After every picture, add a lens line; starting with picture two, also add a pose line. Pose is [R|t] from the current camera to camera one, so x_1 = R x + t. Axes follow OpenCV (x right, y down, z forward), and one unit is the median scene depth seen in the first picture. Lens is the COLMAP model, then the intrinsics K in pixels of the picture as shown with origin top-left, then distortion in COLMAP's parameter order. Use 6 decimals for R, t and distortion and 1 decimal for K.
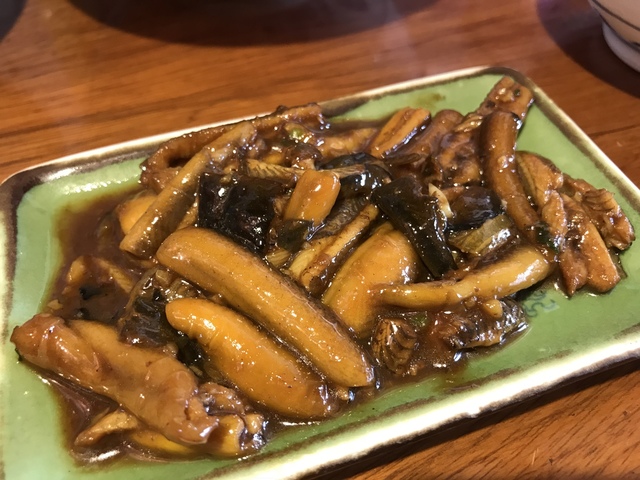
lens RADIAL K [[523.5, 0, 322.3], [0, 523.5, 238.4], [0, 0, 1]] dist [0.036114, -0.016558]
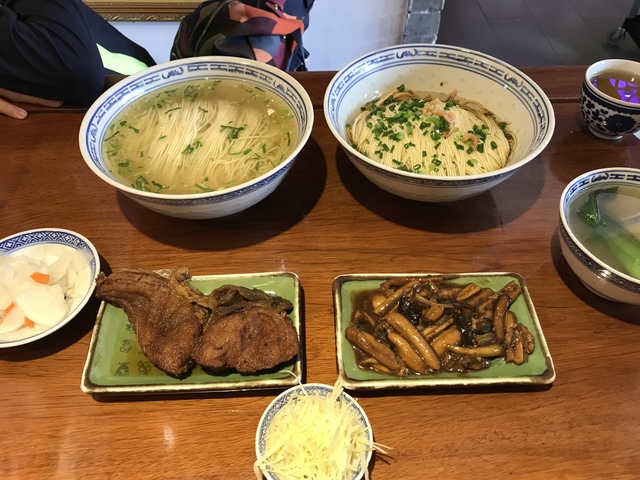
lens RADIAL K [[523.5, 0, 321.3], [0, 523.5, 242.1], [0, 0, 1]] dist [0.036114, -0.016558]
pose [[0.955933, 0.230754, -0.181509, -0.197177], [-0.237643, 0.971206, -0.016865, -0.278029], [0.172391, 0.059257, 0.983245, -2.362295]]
